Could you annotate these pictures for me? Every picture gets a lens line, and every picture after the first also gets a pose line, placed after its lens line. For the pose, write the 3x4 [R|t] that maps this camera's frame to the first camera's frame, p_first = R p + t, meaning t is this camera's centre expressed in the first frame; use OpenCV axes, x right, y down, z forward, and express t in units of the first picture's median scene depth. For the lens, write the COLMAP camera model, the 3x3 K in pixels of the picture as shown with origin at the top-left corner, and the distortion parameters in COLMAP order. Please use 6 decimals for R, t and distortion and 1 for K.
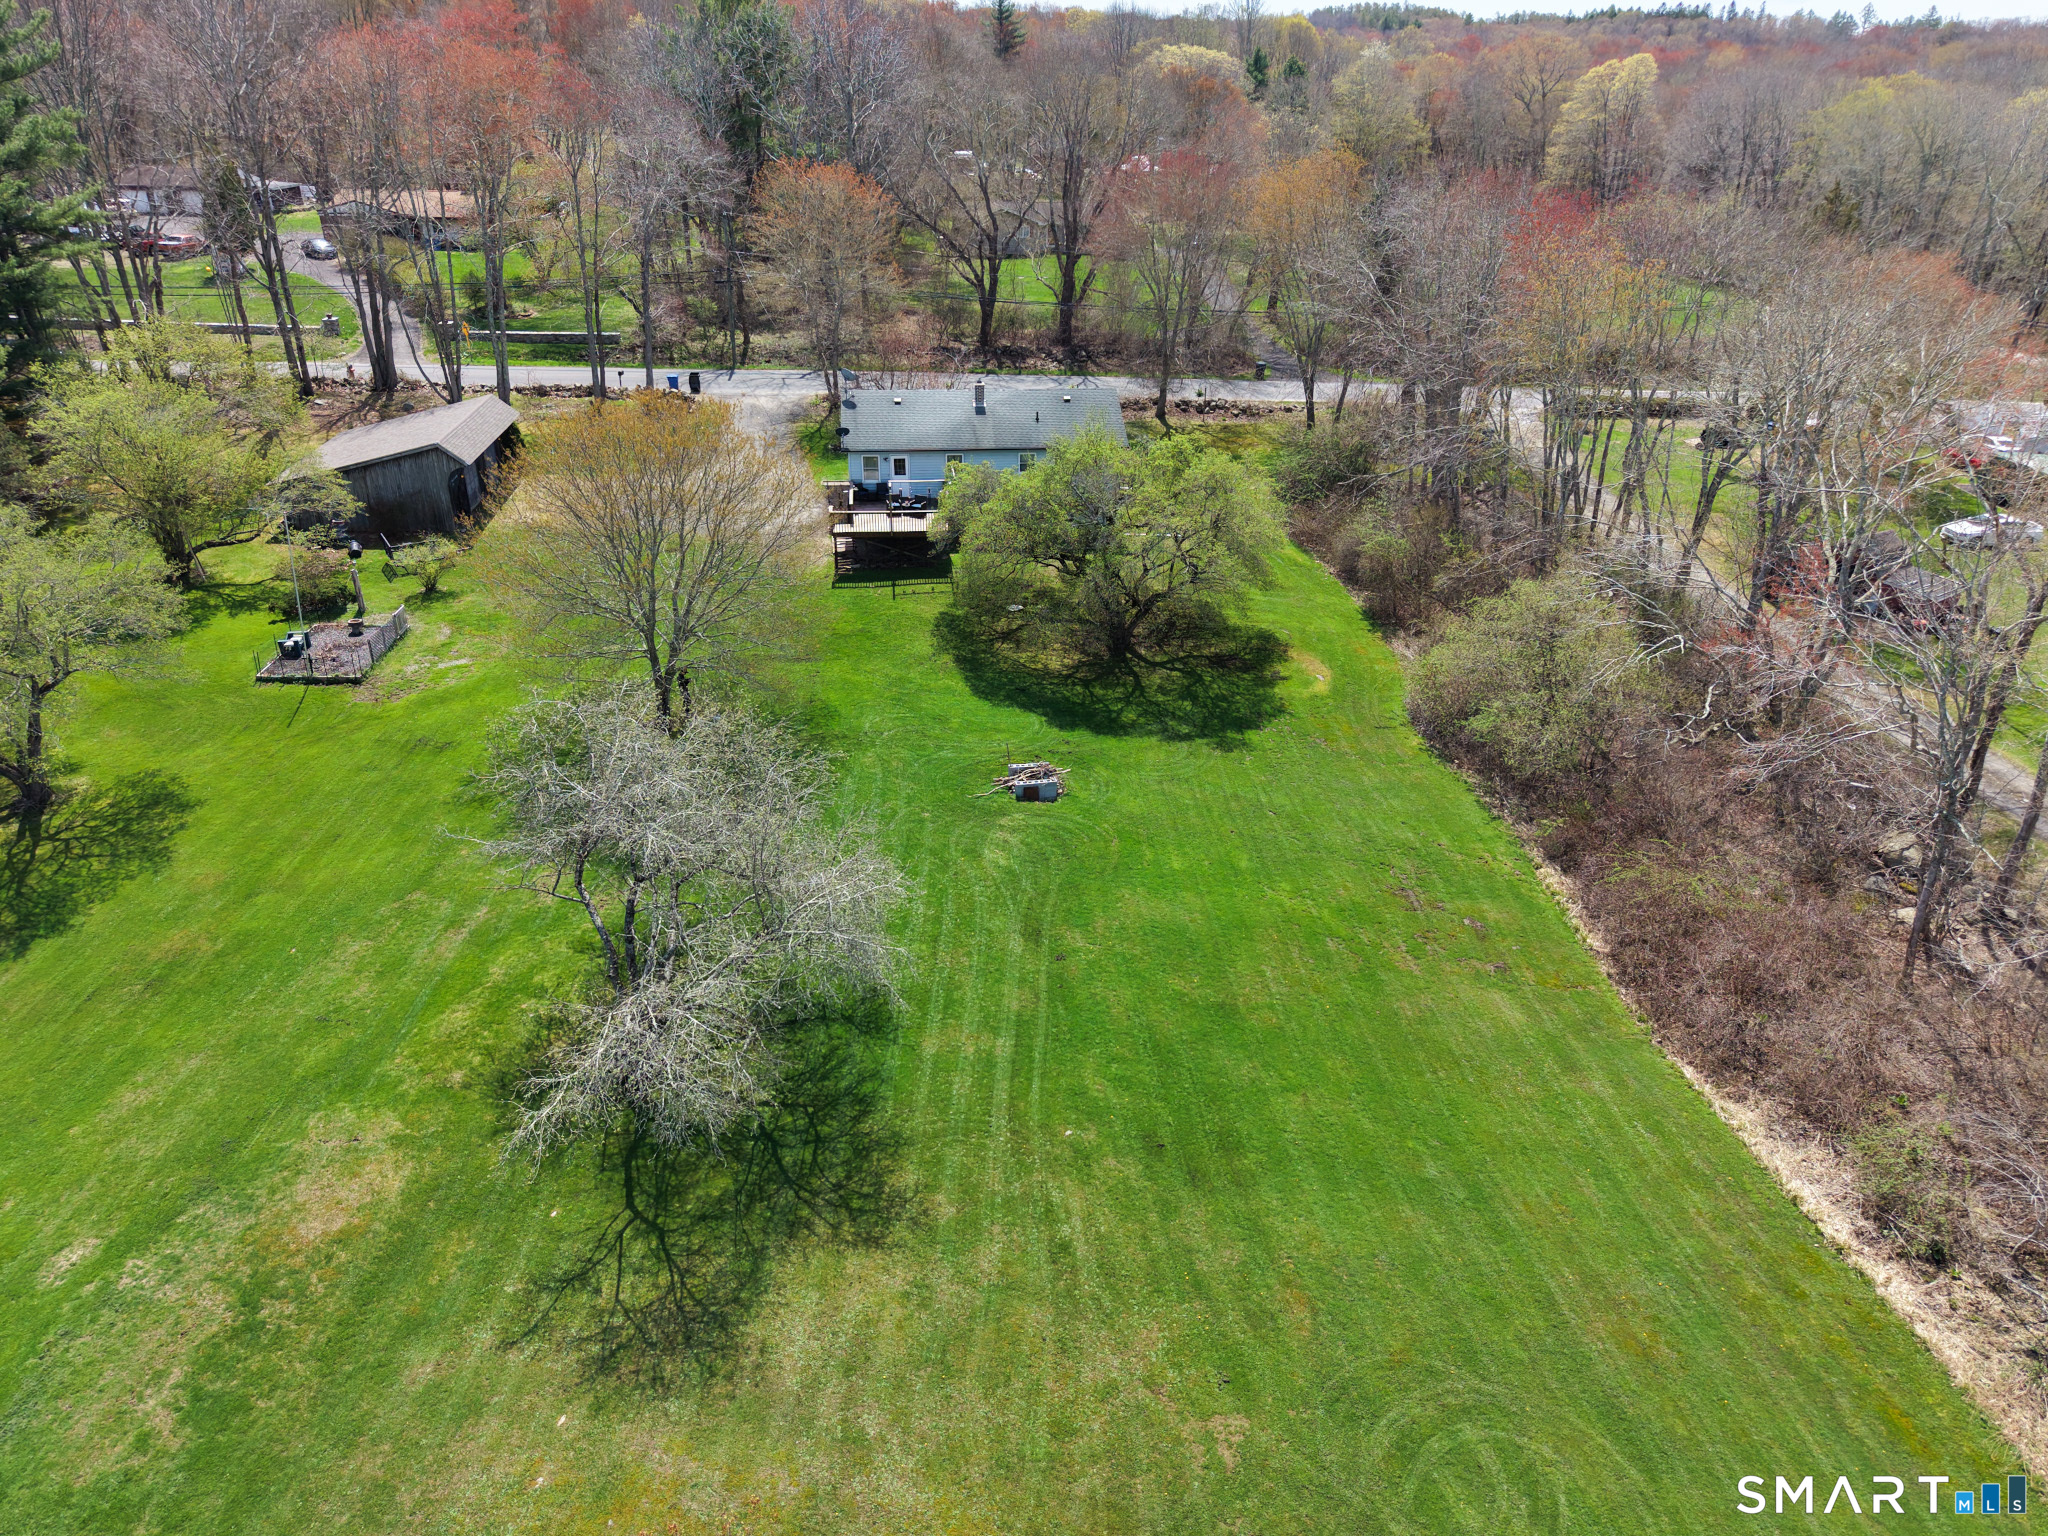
lens RADIAL K [[1405.4, 0, 1037.2], [0, 1405.4, 774.9], [0, 0, 1]] dist [0.028347, -0.024727]
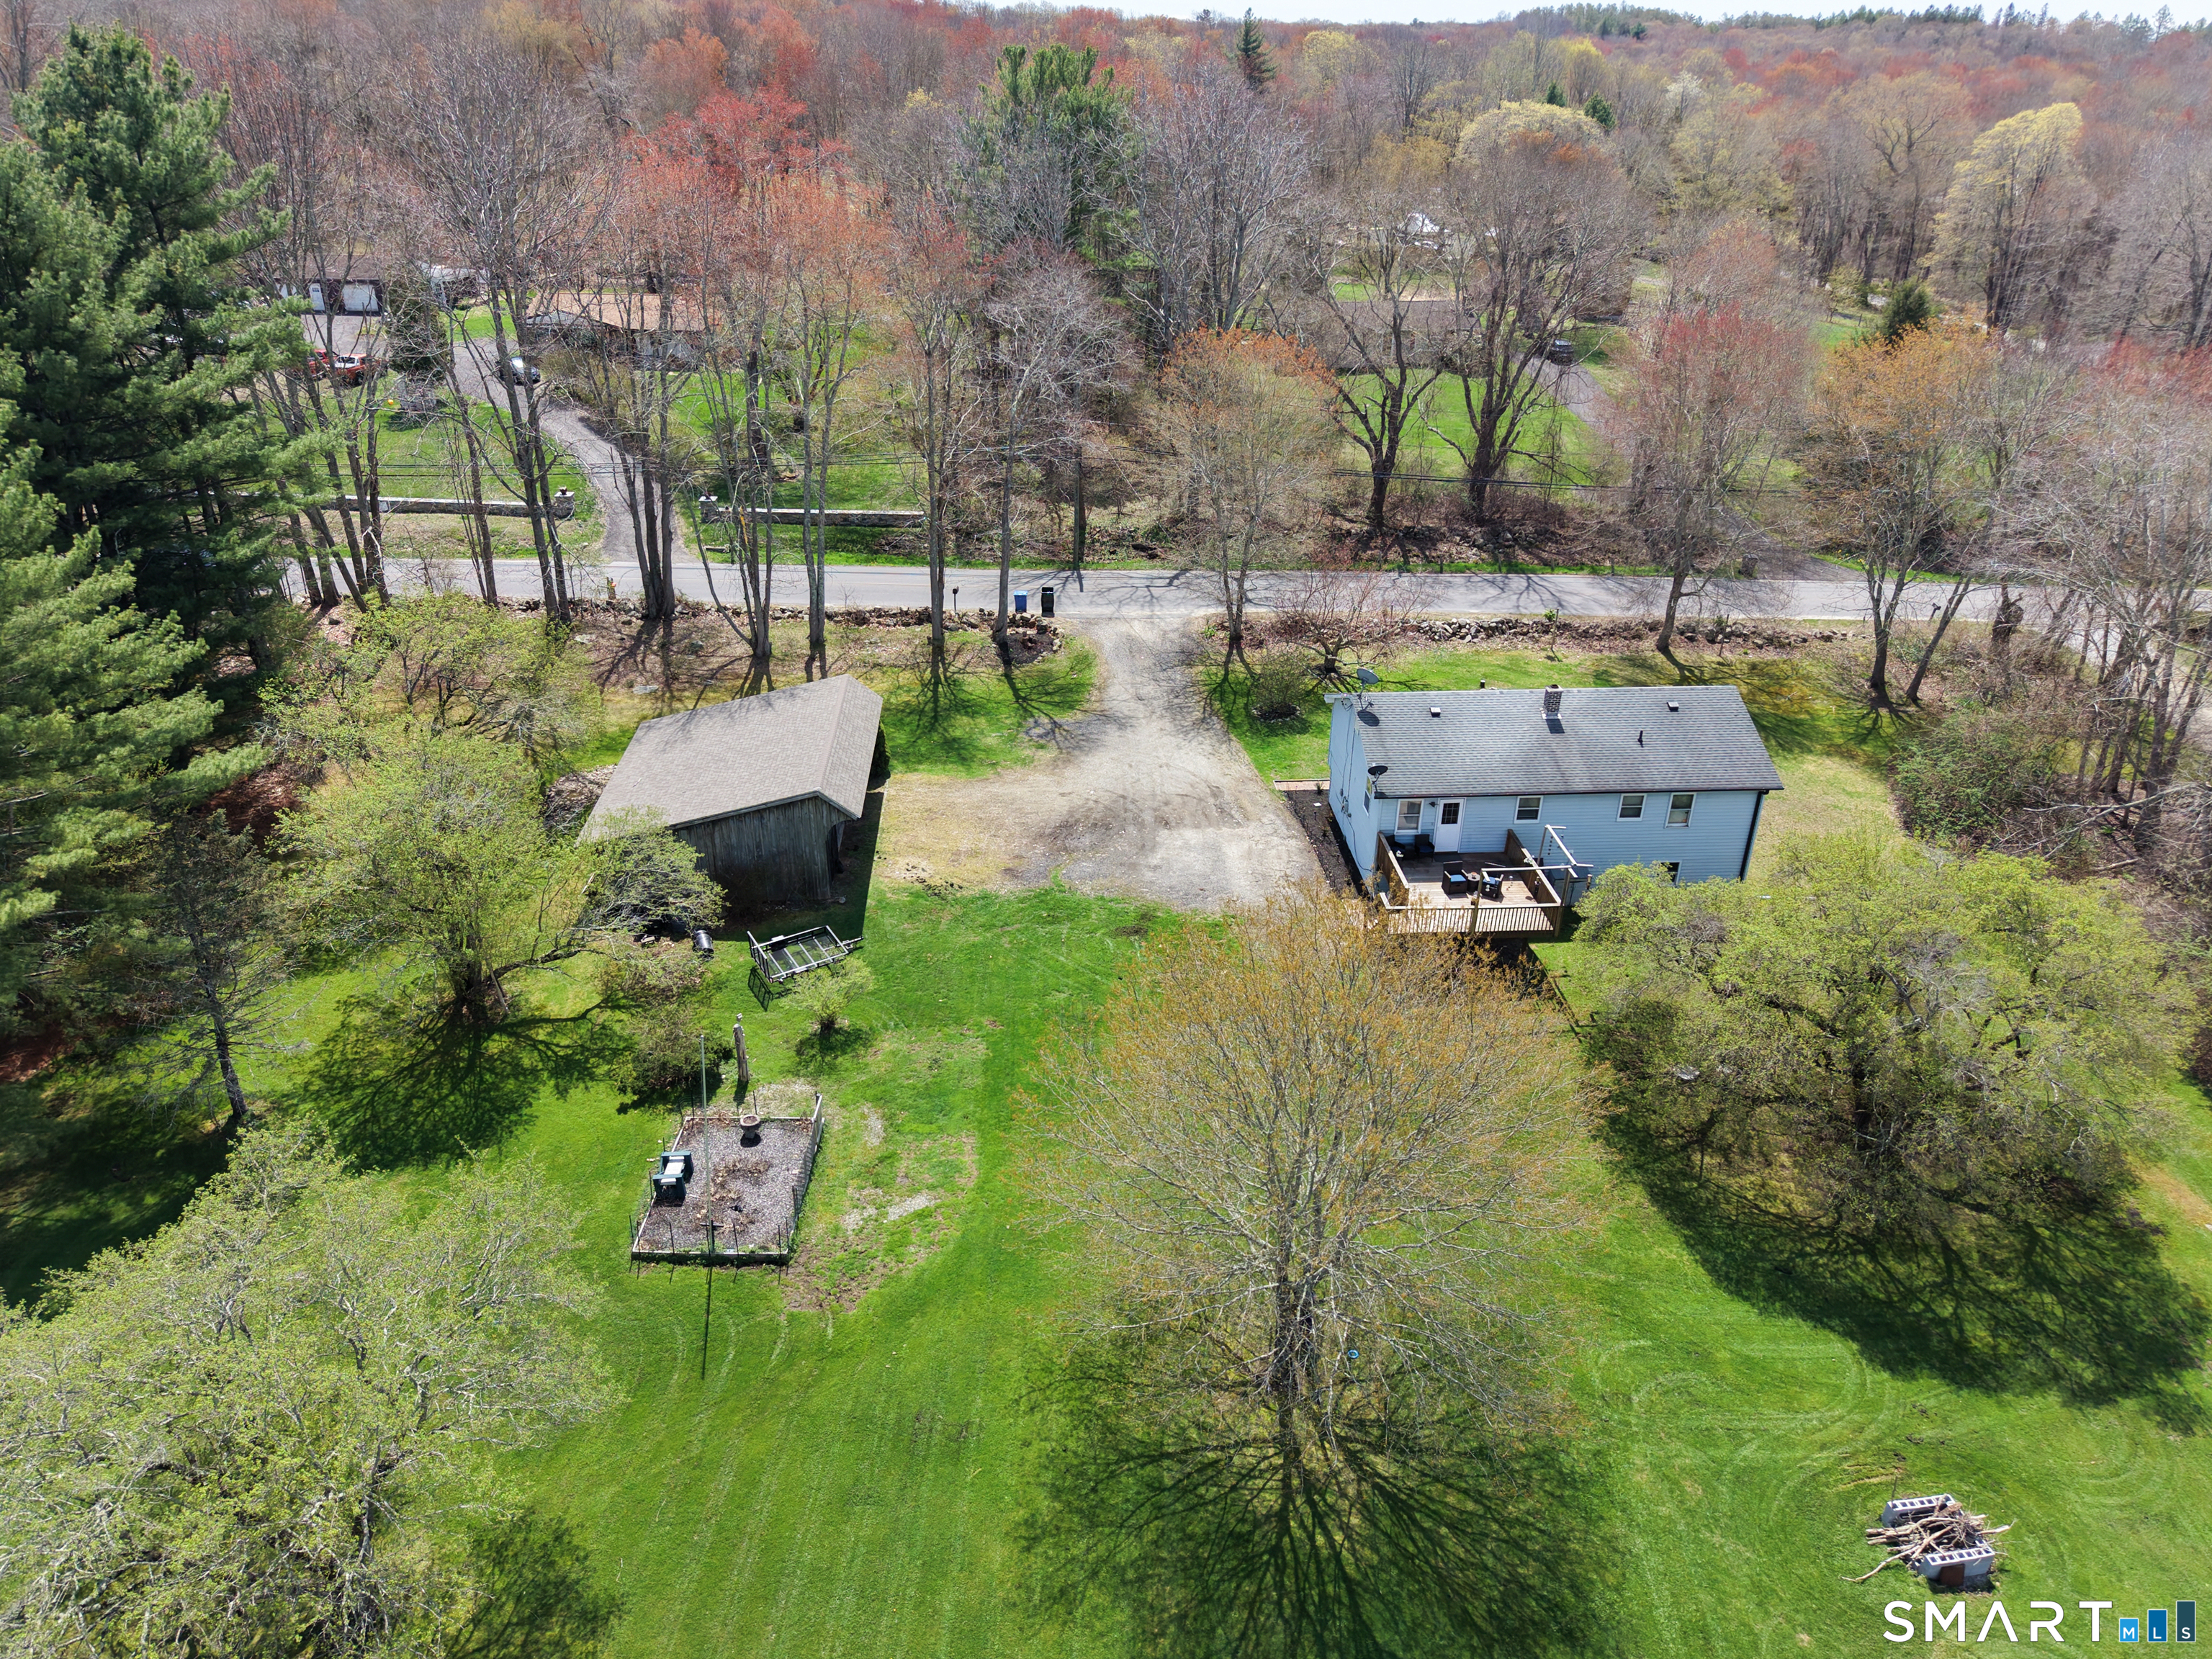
lens RADIAL K [[1518.0, 0, 1111.9], [0, 1518.0, 823.3], [0, 0, 1]] dist [0.028347, -0.024727]
pose [[0.999303, 0.013744, -0.034711, -0.184505], [-0.013829, 0.999902, -0.002190, -0.161256], [0.034677, 0.002668, 0.999395, 0.180818]]
